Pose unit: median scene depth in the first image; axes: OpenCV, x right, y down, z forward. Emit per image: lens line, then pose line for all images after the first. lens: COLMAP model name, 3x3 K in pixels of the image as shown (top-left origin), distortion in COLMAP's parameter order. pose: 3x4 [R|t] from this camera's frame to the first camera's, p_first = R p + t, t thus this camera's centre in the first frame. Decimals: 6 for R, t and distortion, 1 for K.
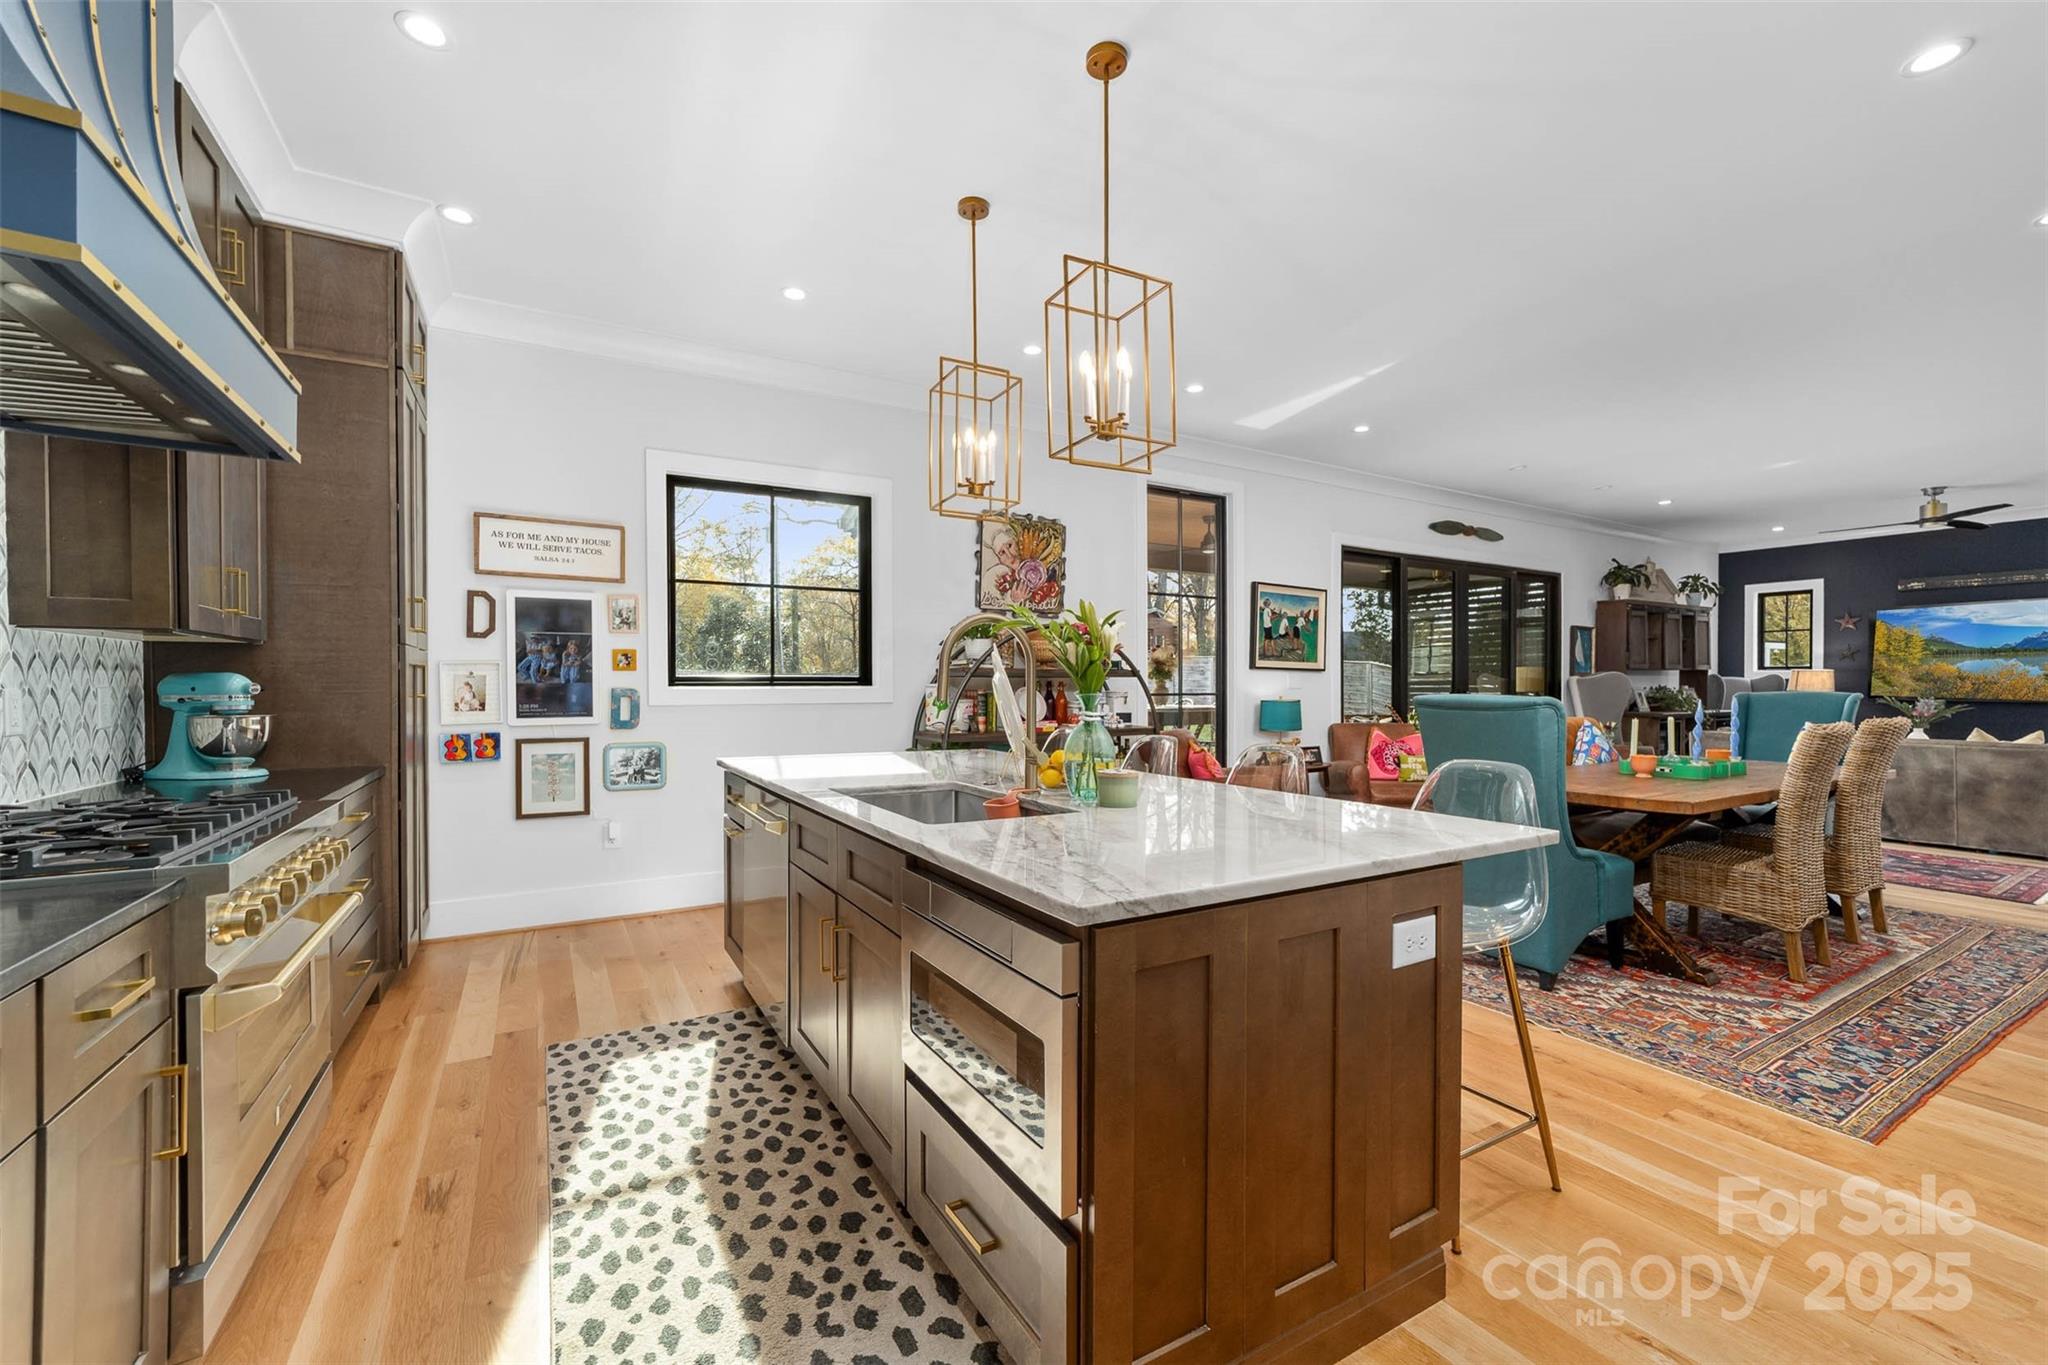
lens RADIAL K [[812.3, 0, 1032.6], [0, 812.3, 692.8], [0, 0, 1]] dist [-0.014593, 0.005499]
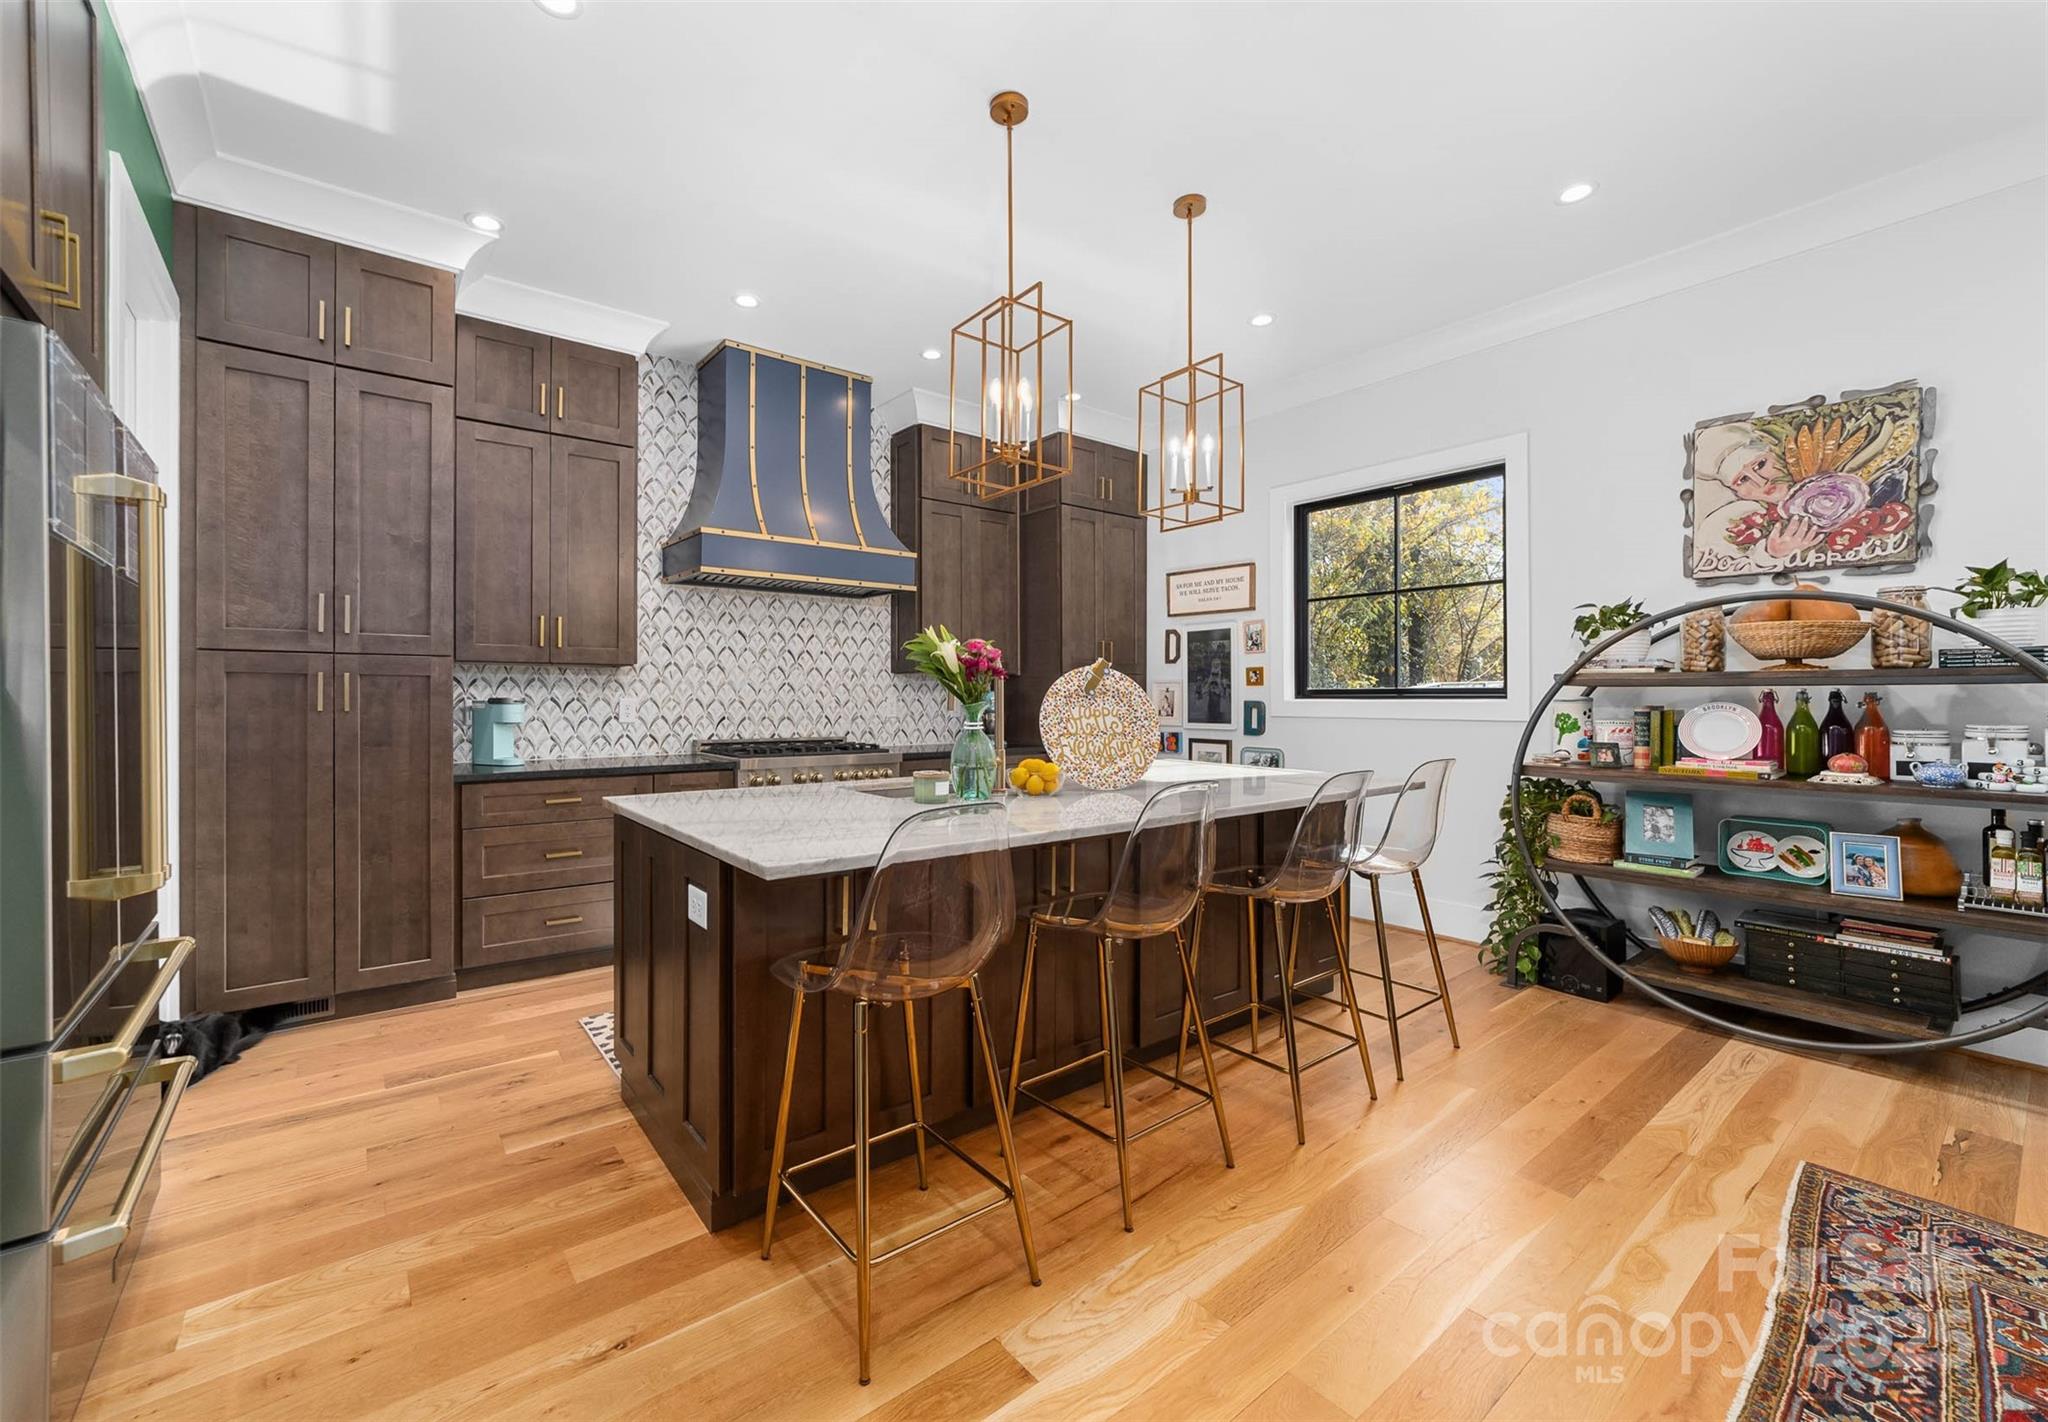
lens RADIAL K [[848.4, 0, 966.1], [0, 848.4, 697.8], [0, 0, 1]] dist [-0.001194, 0.001126]
pose [[0.110309, 0.003061, -0.993893, 0.882579], [-0.010521, 0.999943, 0.001912, -0.010167], [0.993842, 0.010246, 0.110334, 0.602105]]
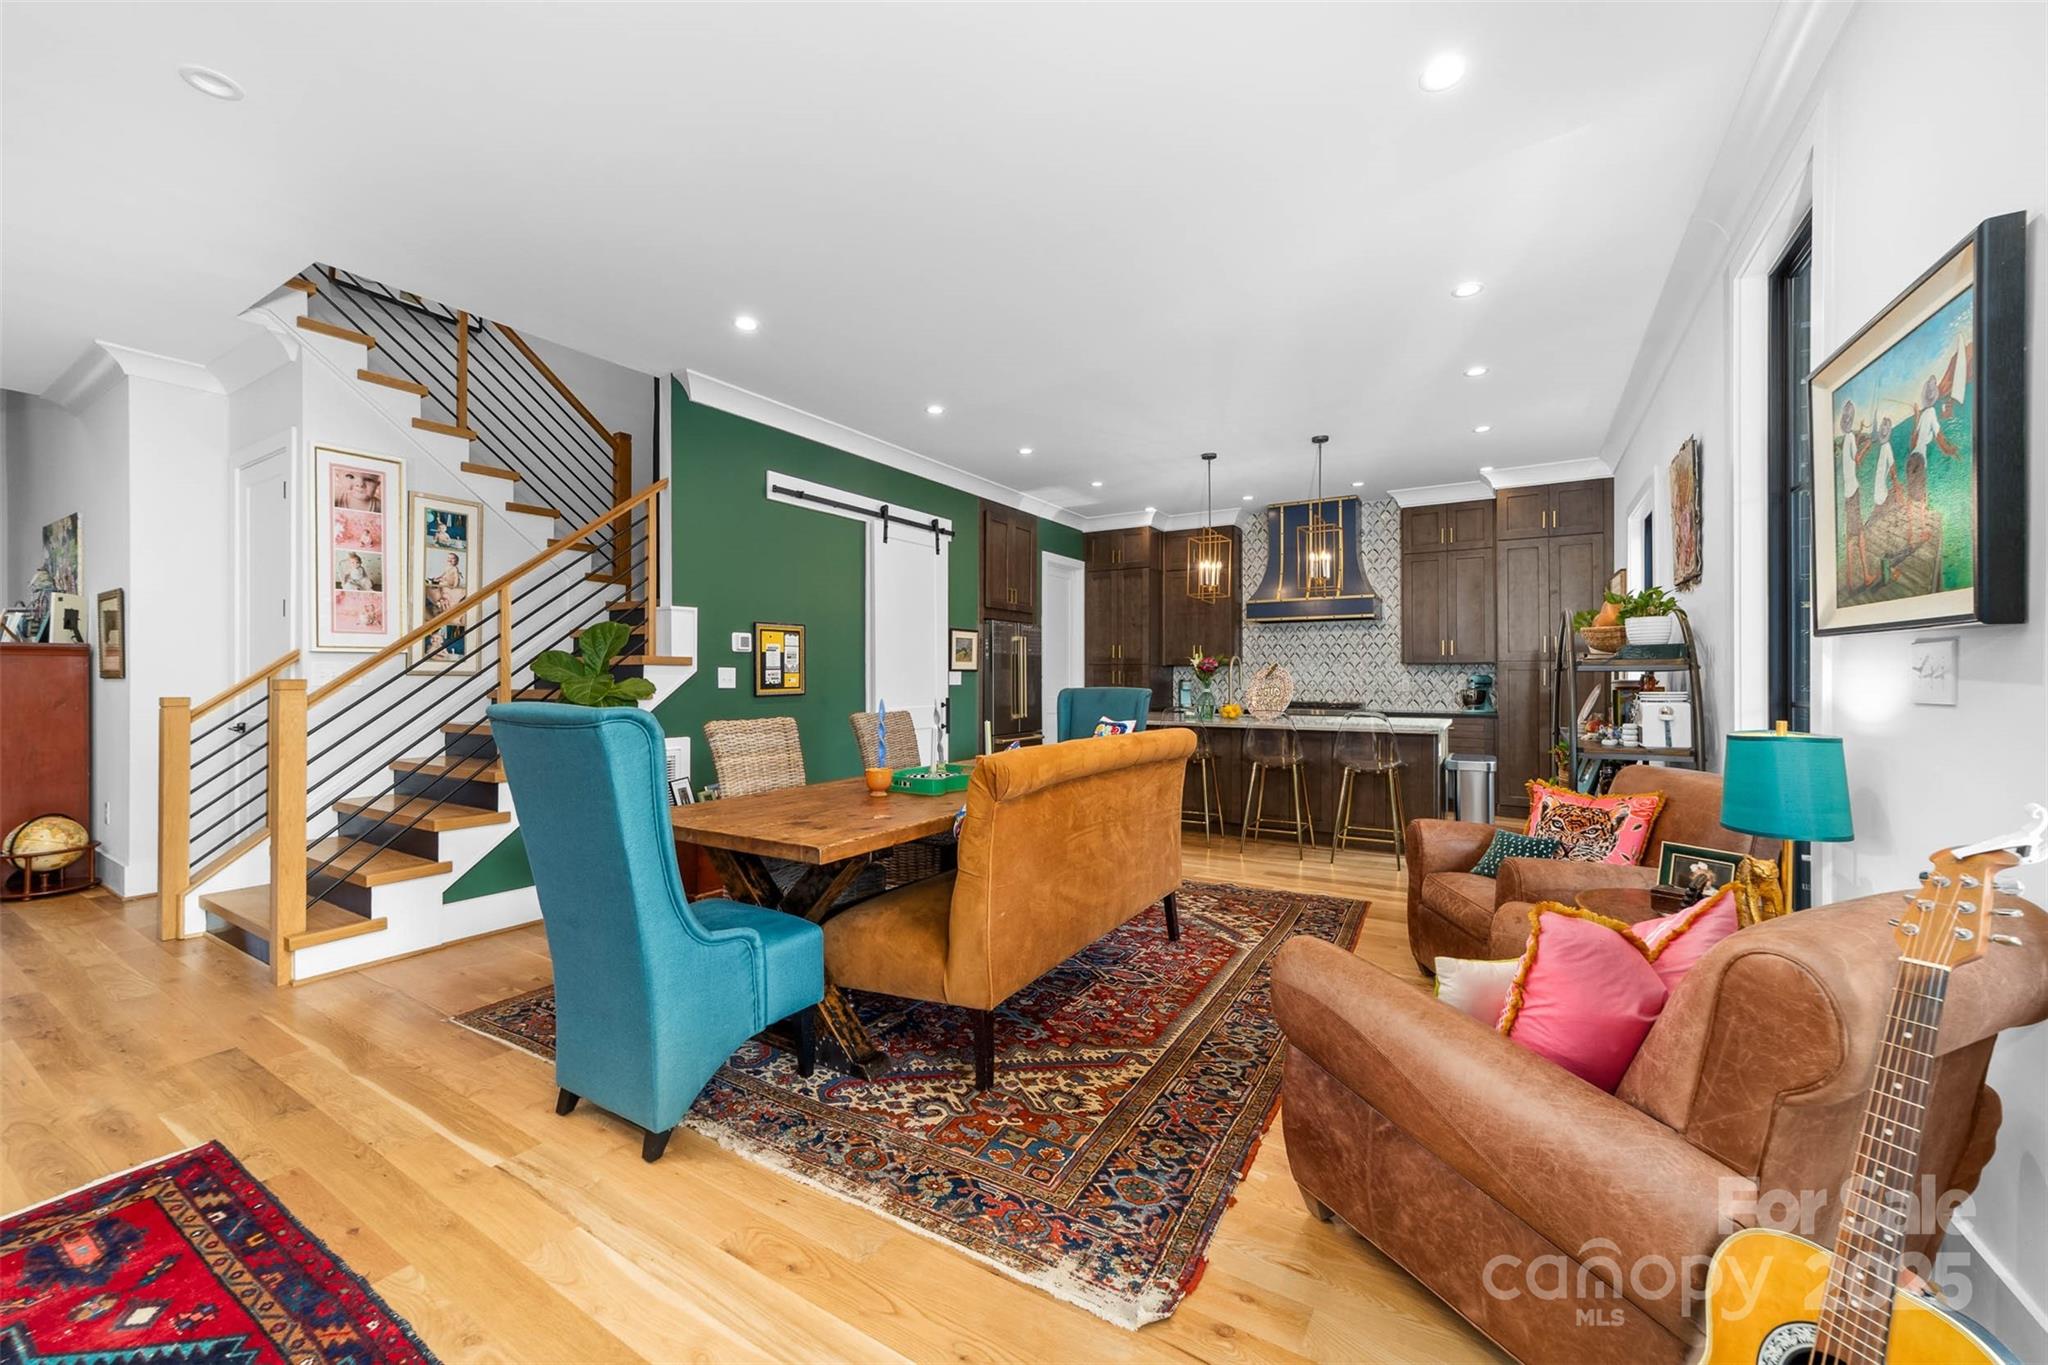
lens RADIAL K [[797.0, 0, 1011.9], [0, 797.0, 673.4], [0, 0, 1]] dist [-0.003224, 0.001397]
pose [[-0.887385, 0.000589, -0.461028, 1.453024], [-0.000958, 0.999995, 0.003120, -0.030702], [0.461028, 0.003210, -0.887380, 2.304960]]
